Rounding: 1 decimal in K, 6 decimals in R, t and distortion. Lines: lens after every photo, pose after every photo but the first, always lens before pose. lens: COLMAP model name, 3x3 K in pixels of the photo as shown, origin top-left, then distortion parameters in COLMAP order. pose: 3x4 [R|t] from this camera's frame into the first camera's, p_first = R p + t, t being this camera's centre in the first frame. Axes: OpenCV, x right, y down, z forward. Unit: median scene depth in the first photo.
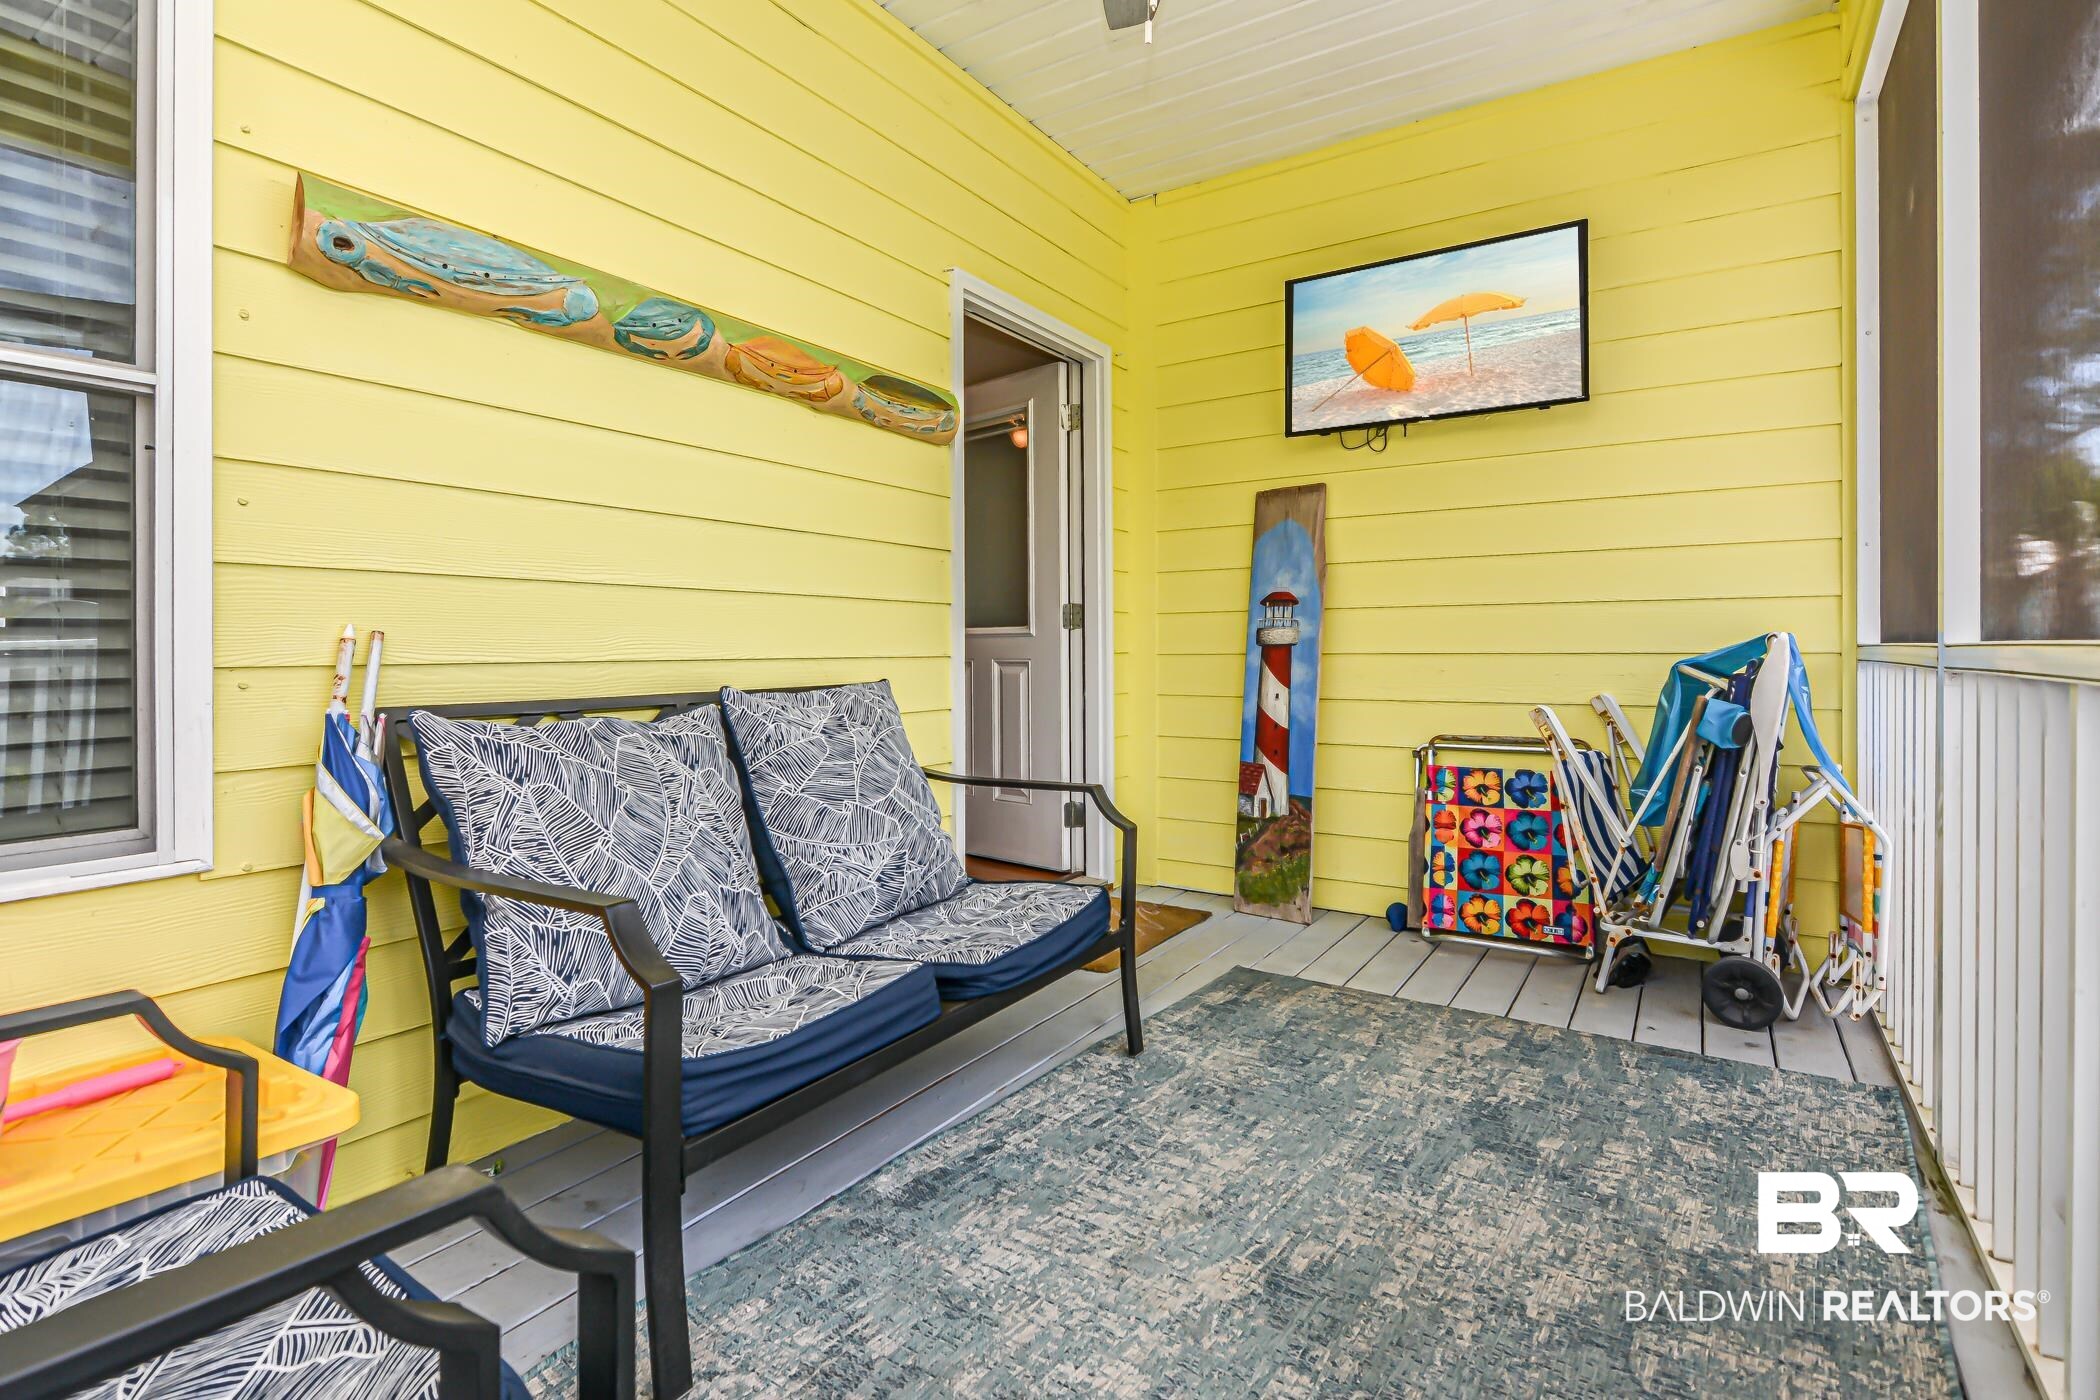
lens RADIAL K [[1043.0, 0, 1063.3], [0, 1043.0, 639.5], [0, 0, 1]] dist [0.009300, -0.008353]
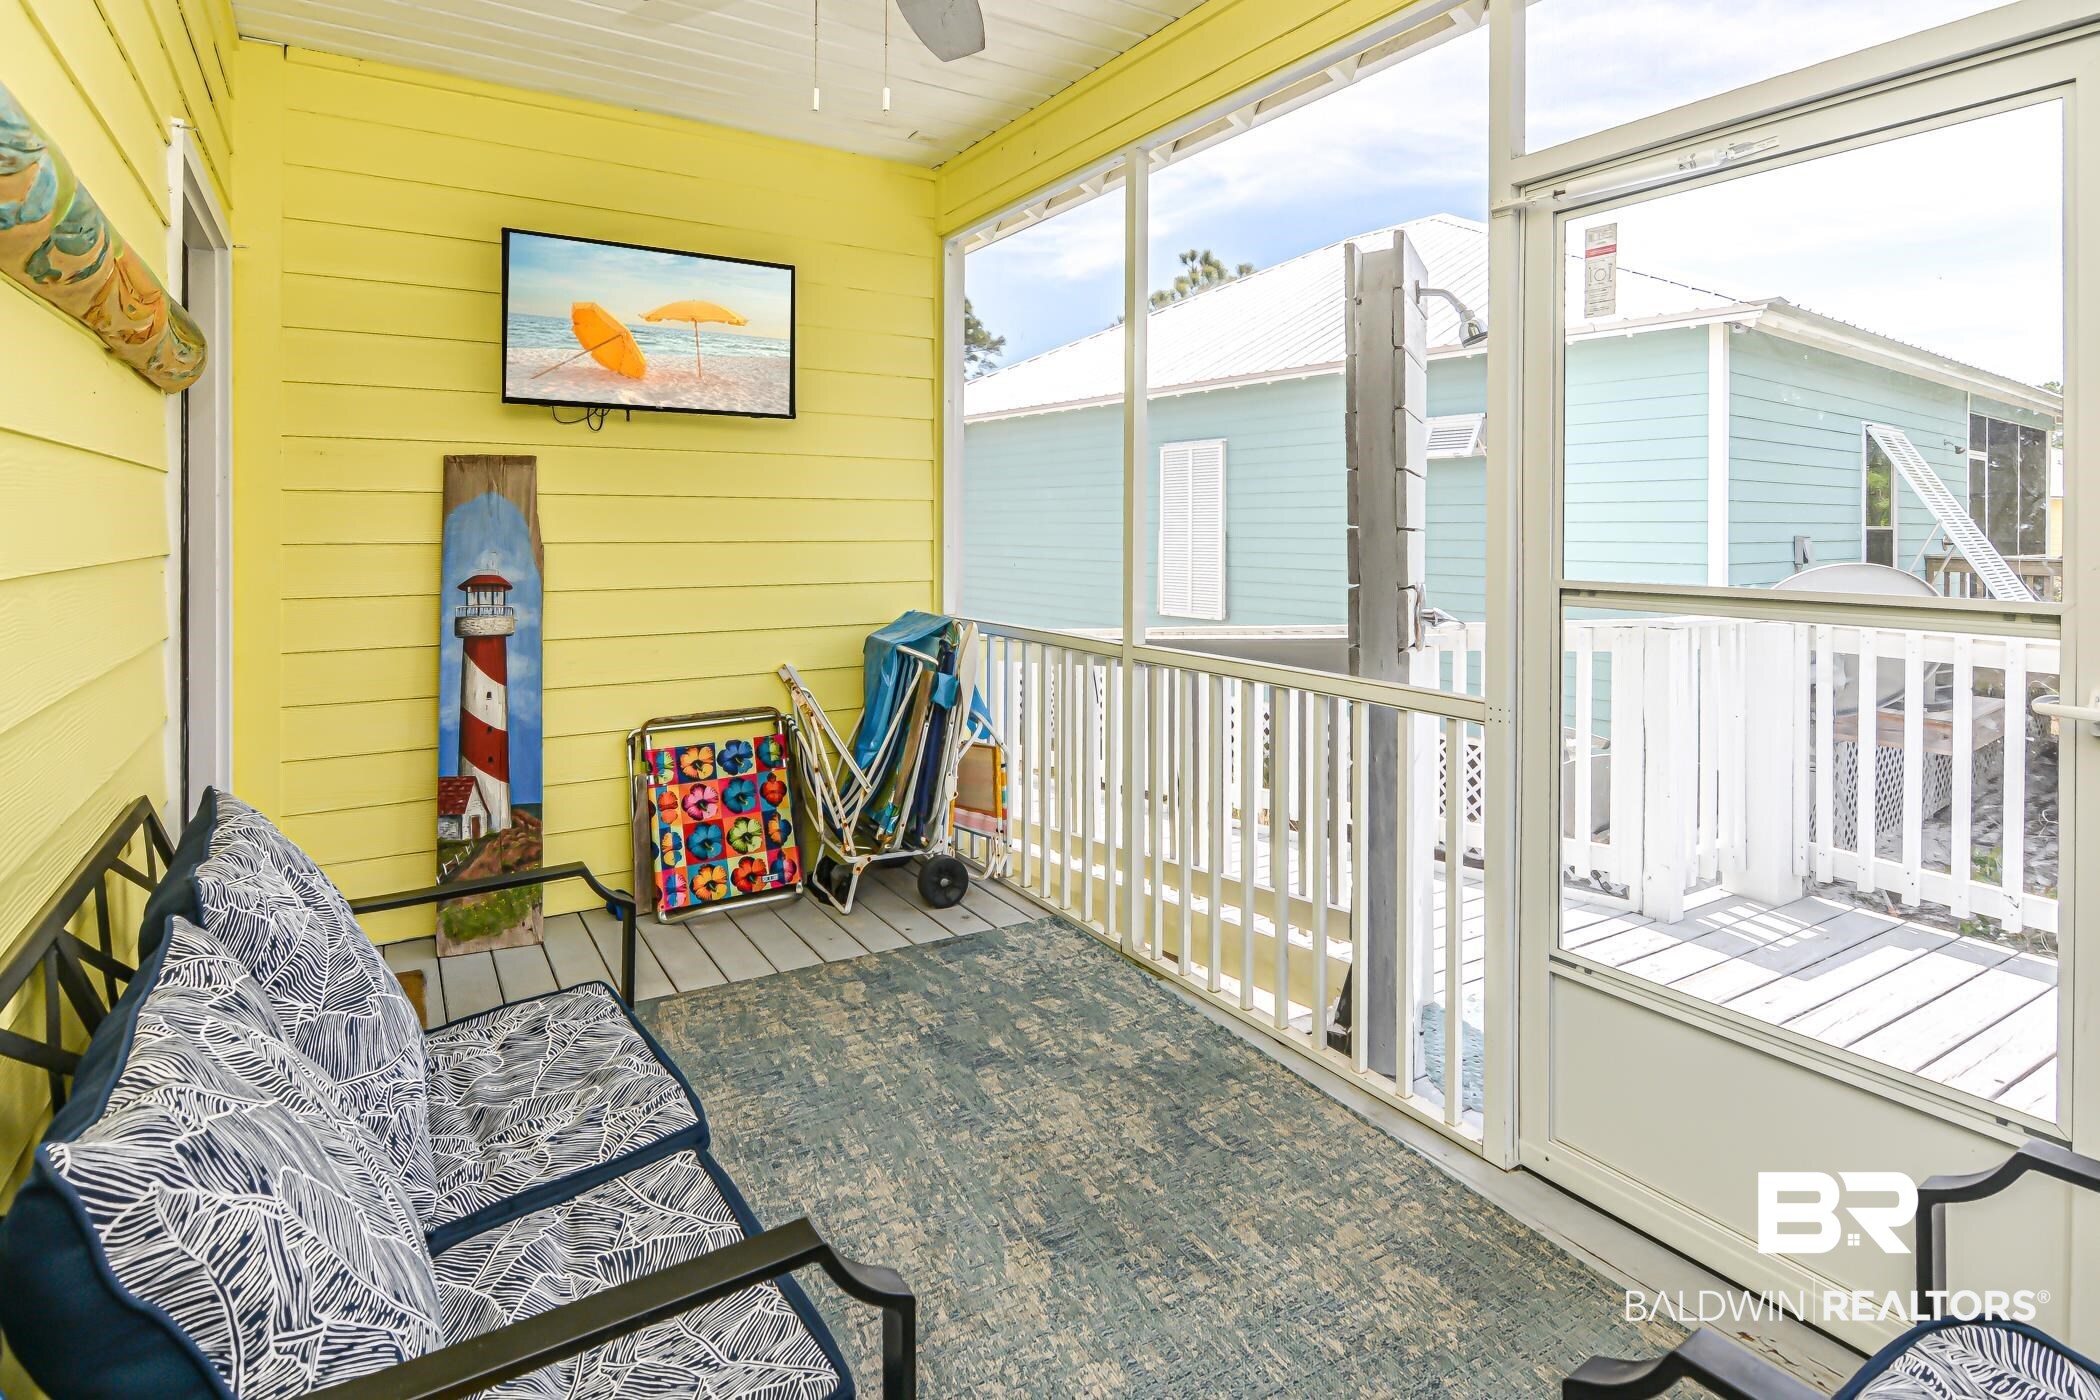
lens RADIAL K [[1043.0, 0, 1020.0], [0, 1043.0, 511.9], [0, 0, 1]] dist [0.009300, -0.008353]
pose [[0.441147, 0.020591, 0.897199, -0.450734], [-0.015107, 0.999765, -0.015518, -0.107414], [-0.897308, -0.006708, 0.441355, 0.238826]]
